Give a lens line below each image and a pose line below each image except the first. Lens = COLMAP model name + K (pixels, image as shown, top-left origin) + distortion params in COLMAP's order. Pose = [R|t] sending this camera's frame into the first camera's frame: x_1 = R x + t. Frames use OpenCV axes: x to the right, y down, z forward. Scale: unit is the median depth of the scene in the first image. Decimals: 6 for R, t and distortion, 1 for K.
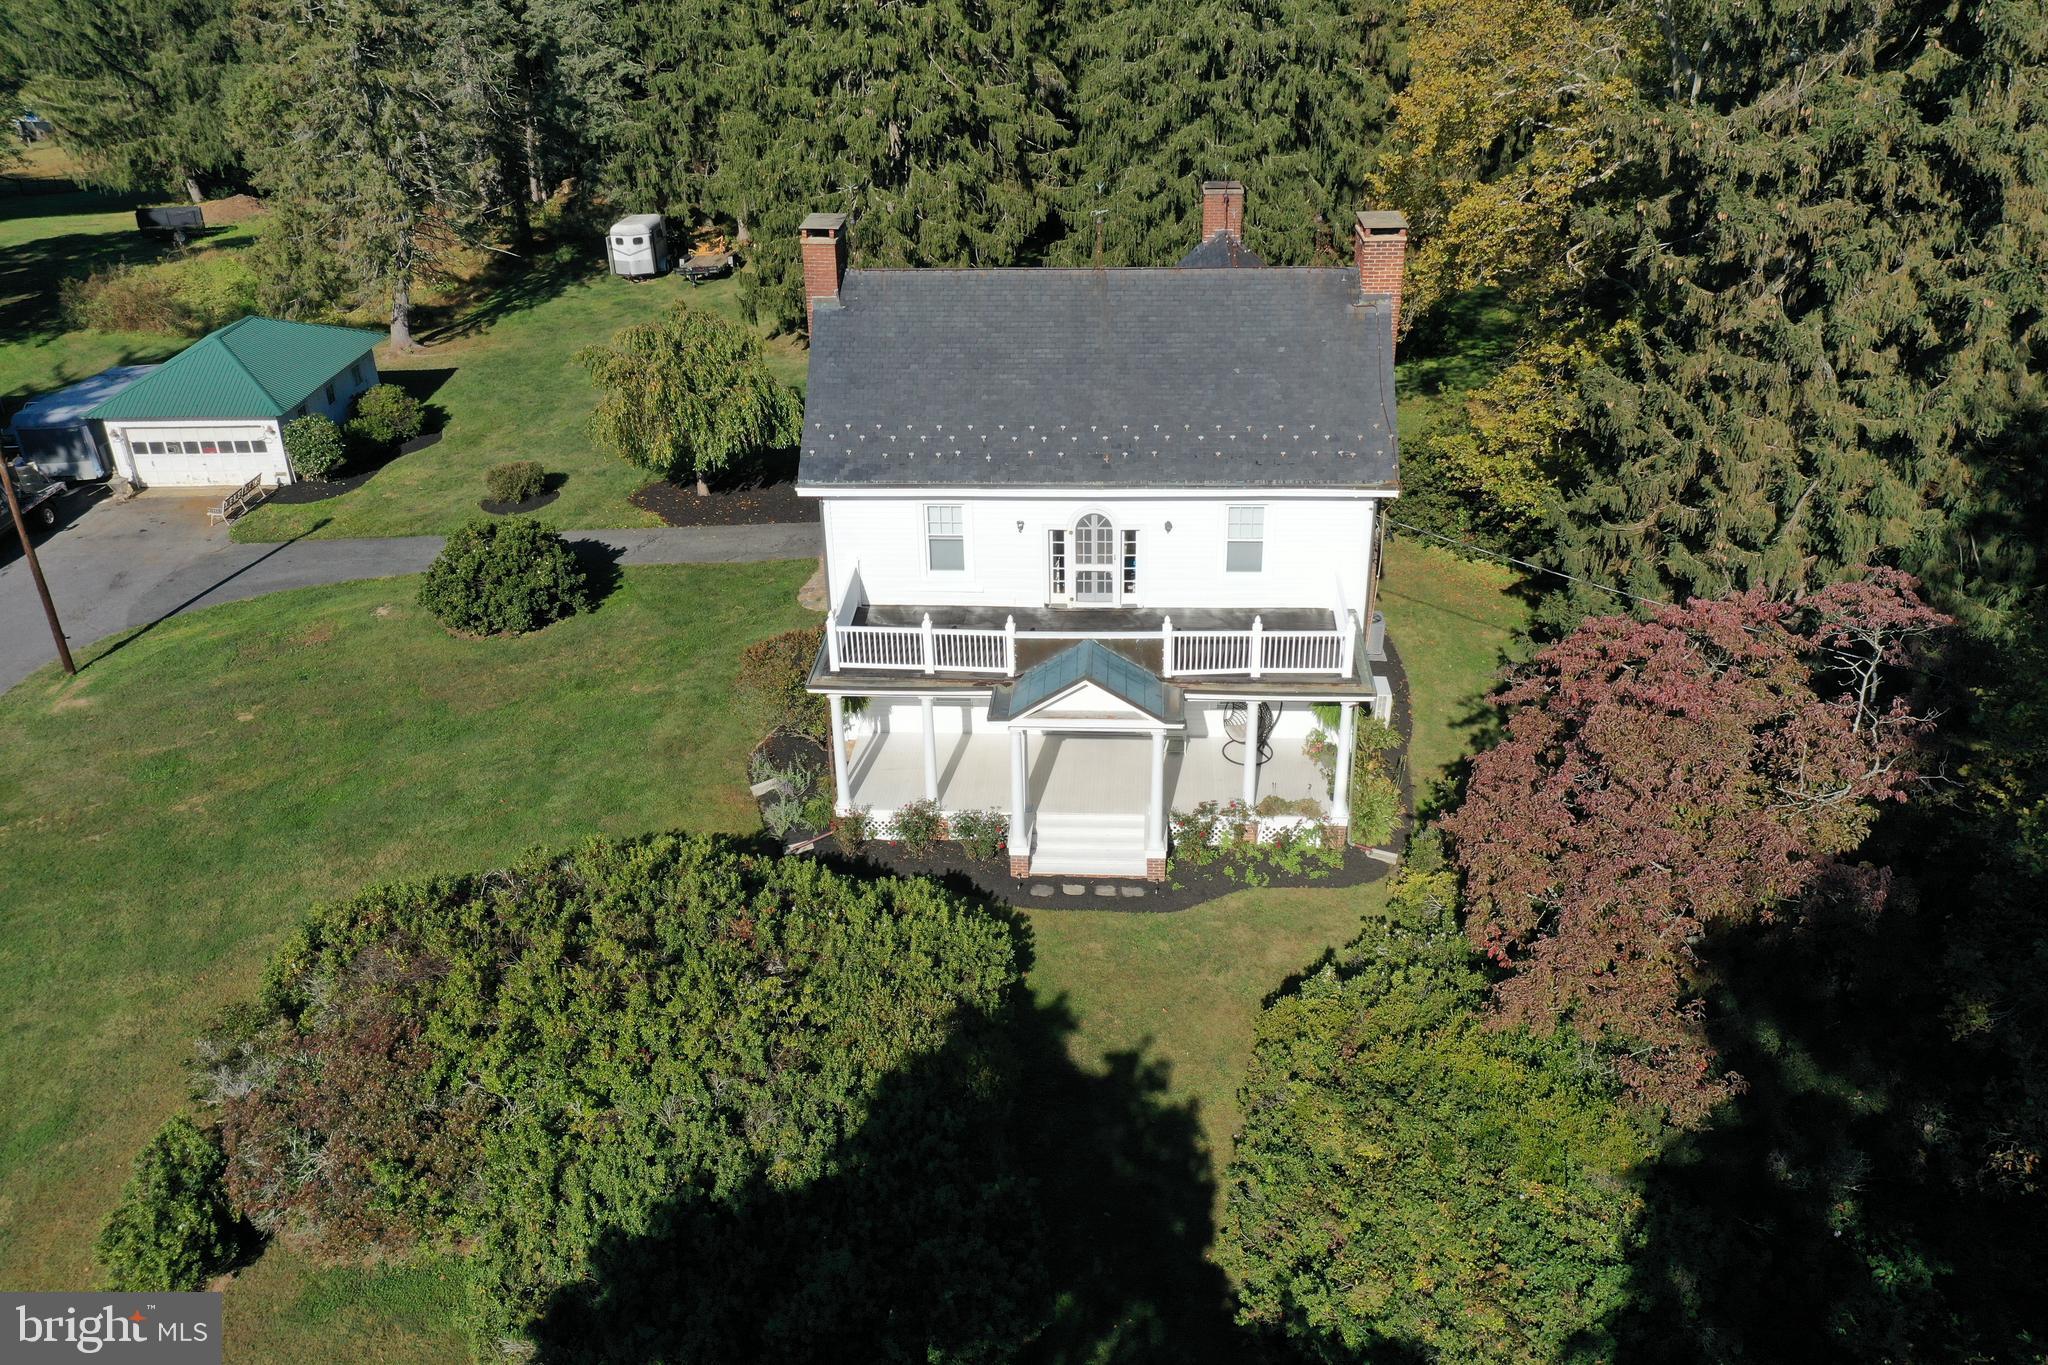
lens RADIAL K [[1605.8, 0, 1024.0], [0, 1605.8, 682.5], [0, 0, 1]] dist [0.007819, -0.001864]
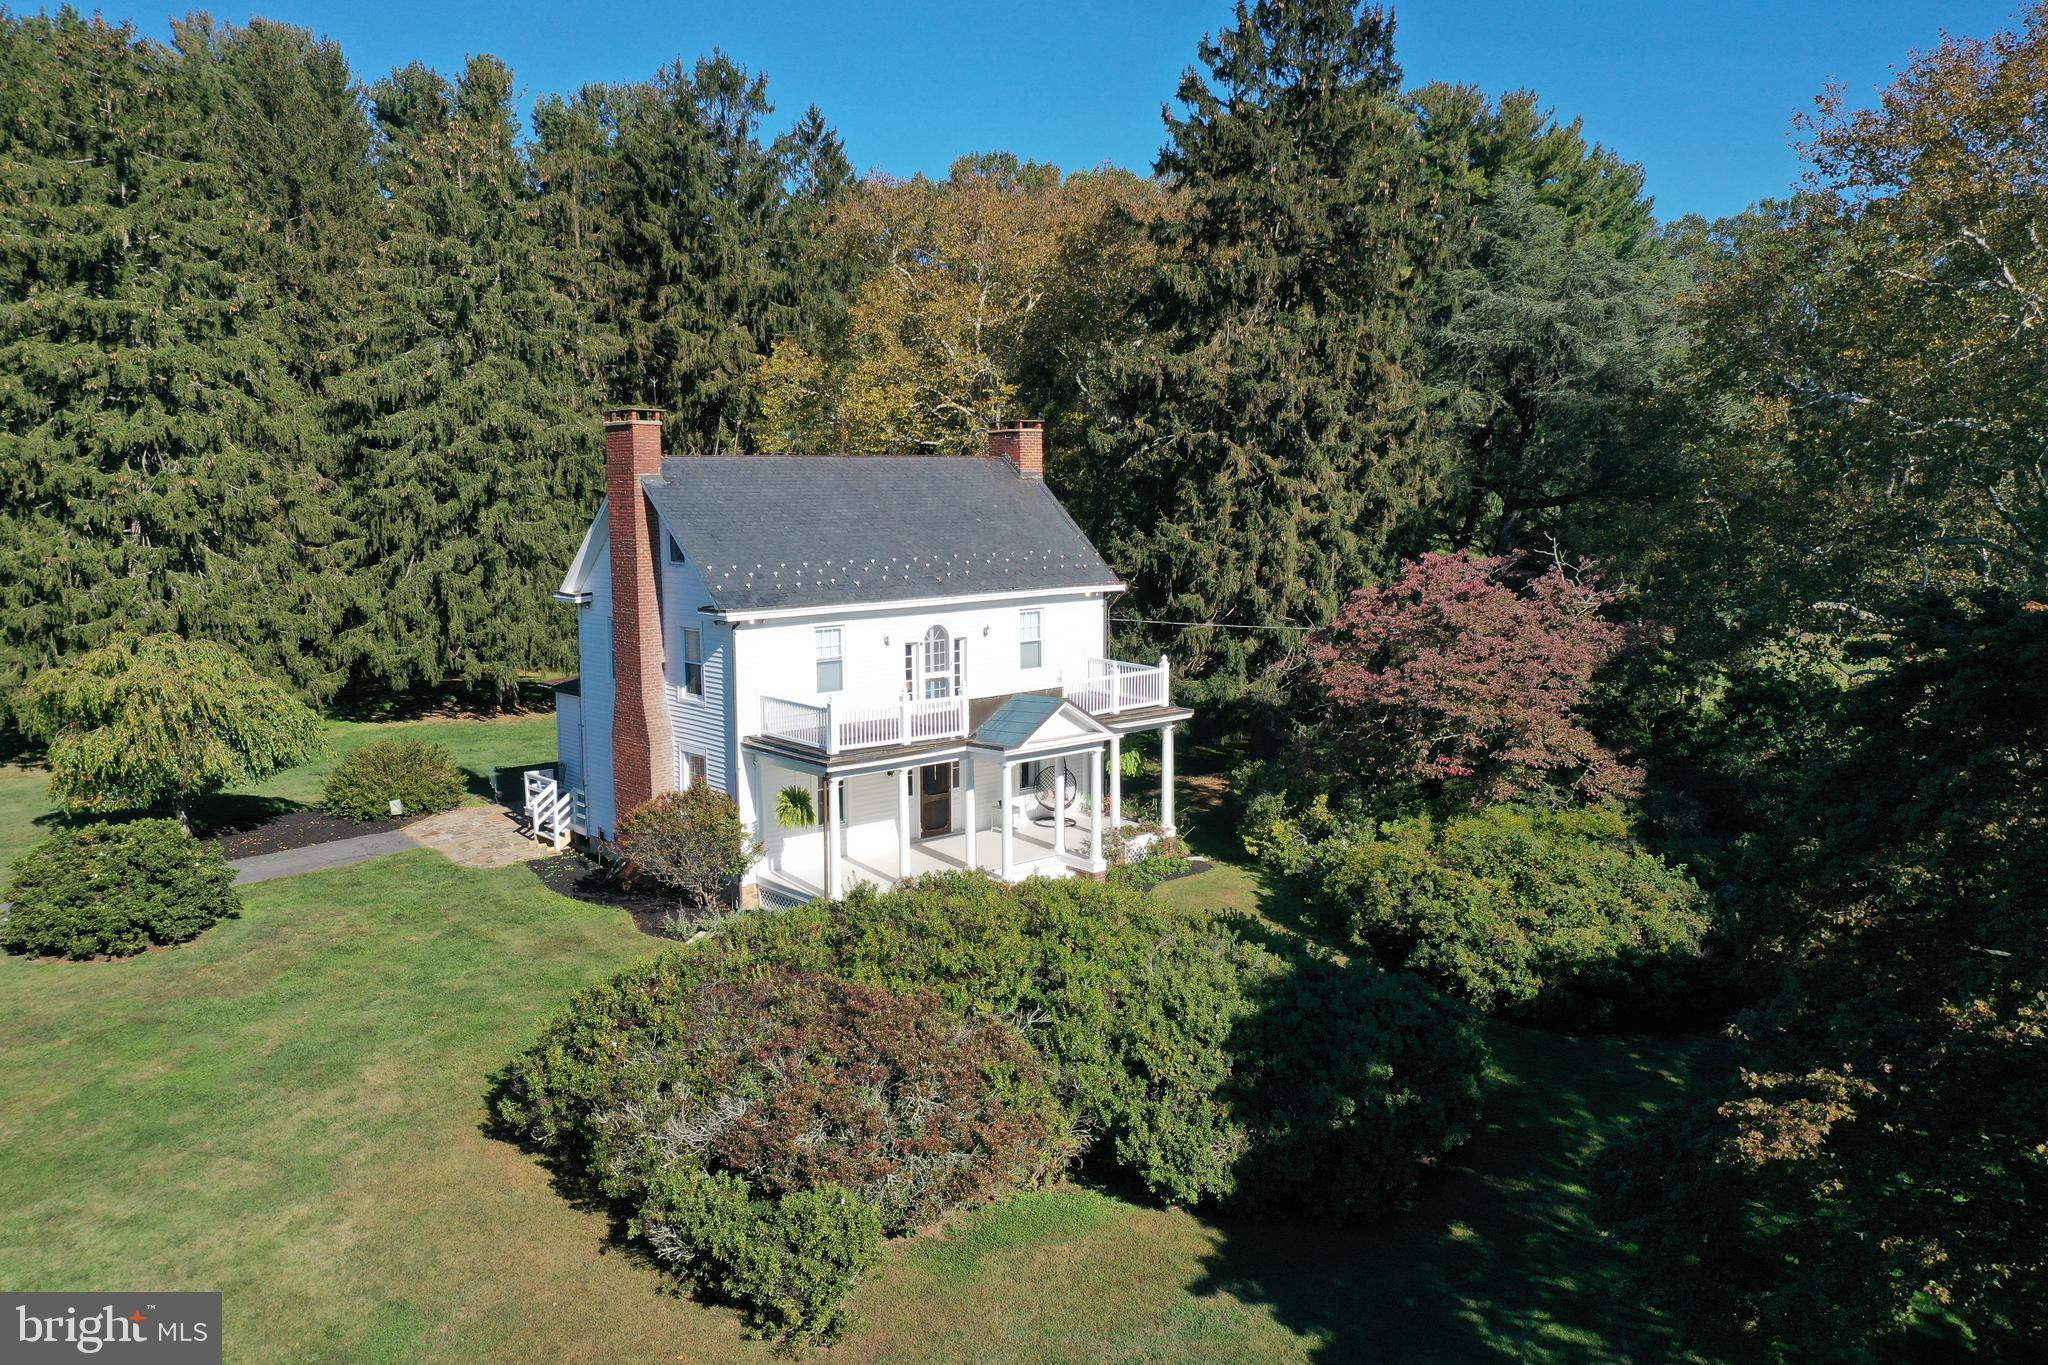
lens RADIAL K [[1605.8, 0, 1024.0], [0, 1605.8, 682.5], [0, 0, 1]] dist [0.007819, -0.001864]
pose [[0.710398, -0.080357, 0.699198, -0.714879], [0.330241, 0.915363, -0.230330, 0.218942], [-0.621511, 0.394530, 0.676809, 0.176602]]
